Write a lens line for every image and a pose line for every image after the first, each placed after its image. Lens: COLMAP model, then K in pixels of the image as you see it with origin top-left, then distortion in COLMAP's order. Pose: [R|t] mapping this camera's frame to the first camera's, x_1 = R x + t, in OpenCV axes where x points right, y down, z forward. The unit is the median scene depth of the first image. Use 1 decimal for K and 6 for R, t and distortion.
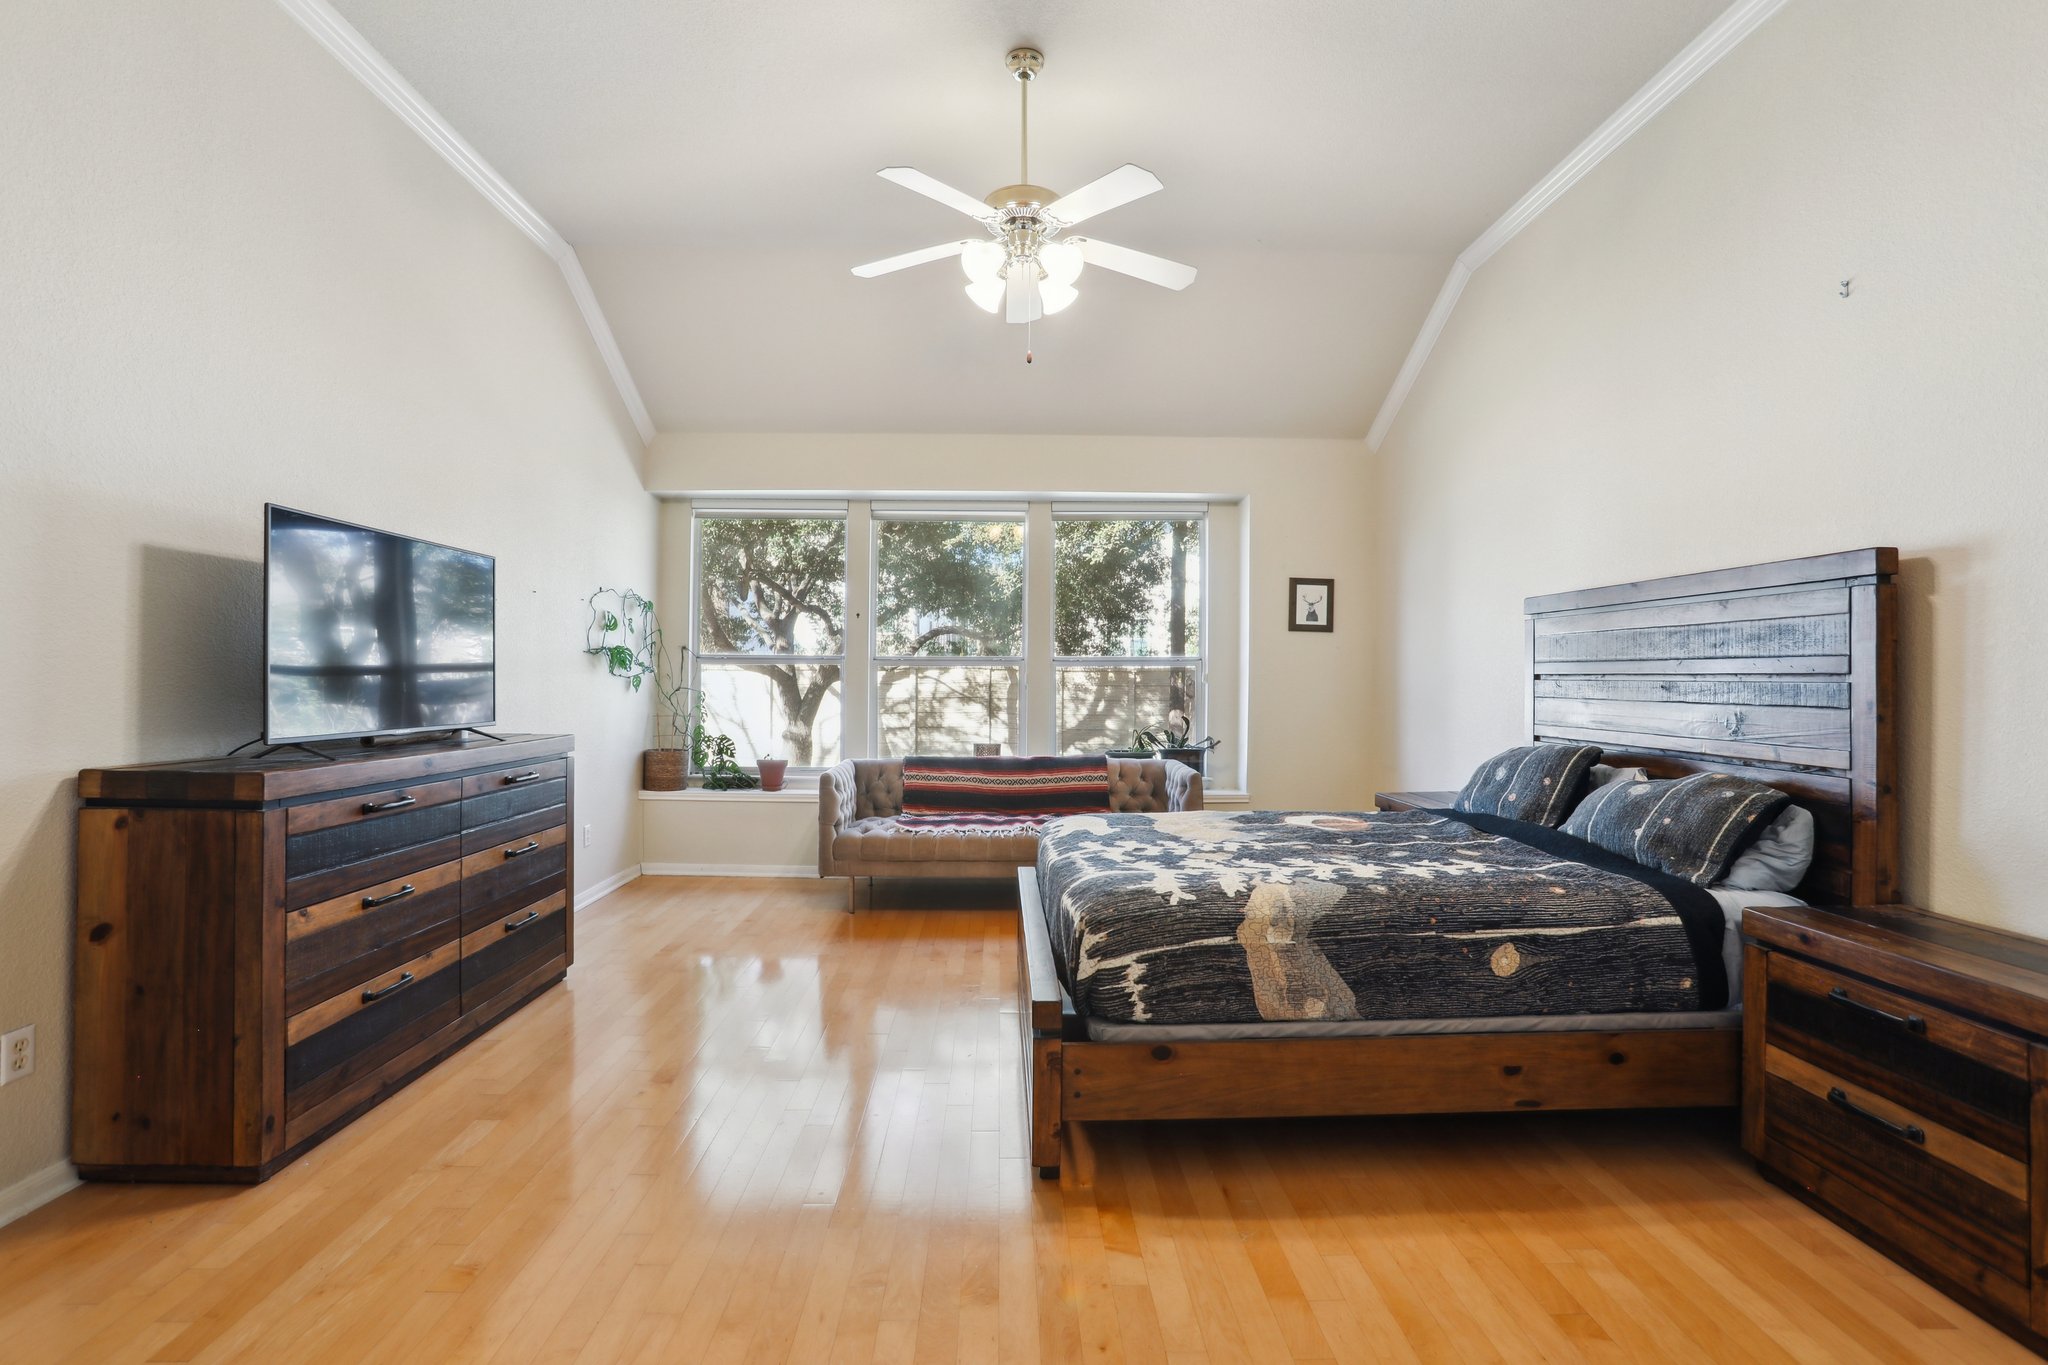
lens RADIAL K [[945.7, 0, 1026.1], [0, 945.7, 672.4], [0, 0, 1]] dist [-0.034020, 0.007114]
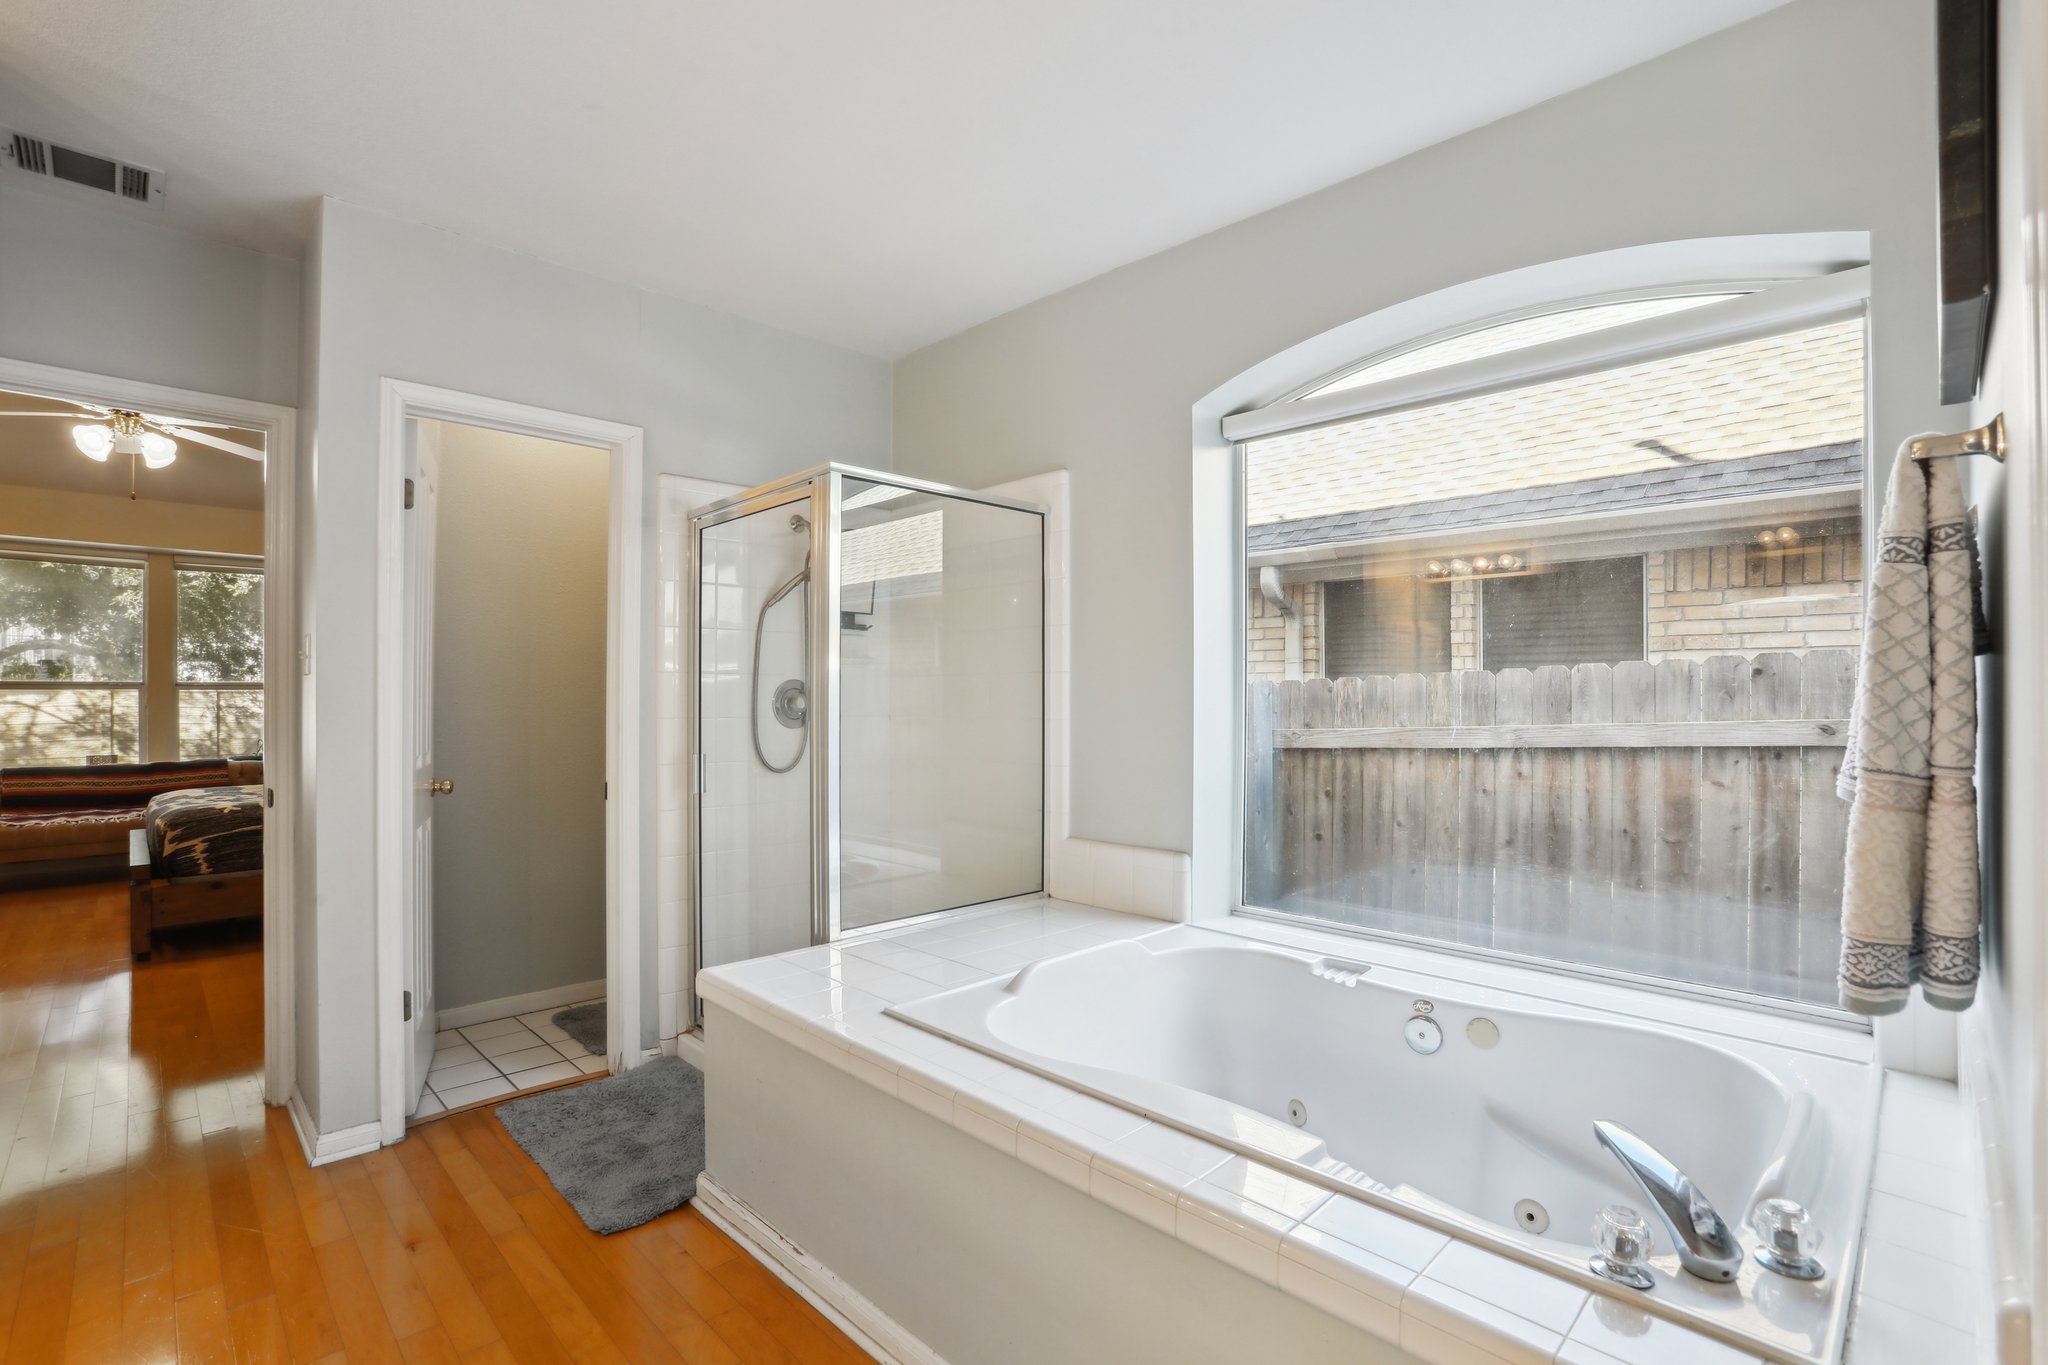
lens RADIAL K [[945.7, 0, 1020.0], [0, 945.7, 688.9], [0, 0, 1]] dist [-0.034020, 0.007114]
pose [[0.738513, -0.002364, 0.674235, 0.078861], [0.005931, 0.999978, -0.002990, 0.004219], [-0.674213, 0.006207, 0.738511, -1.547095]]
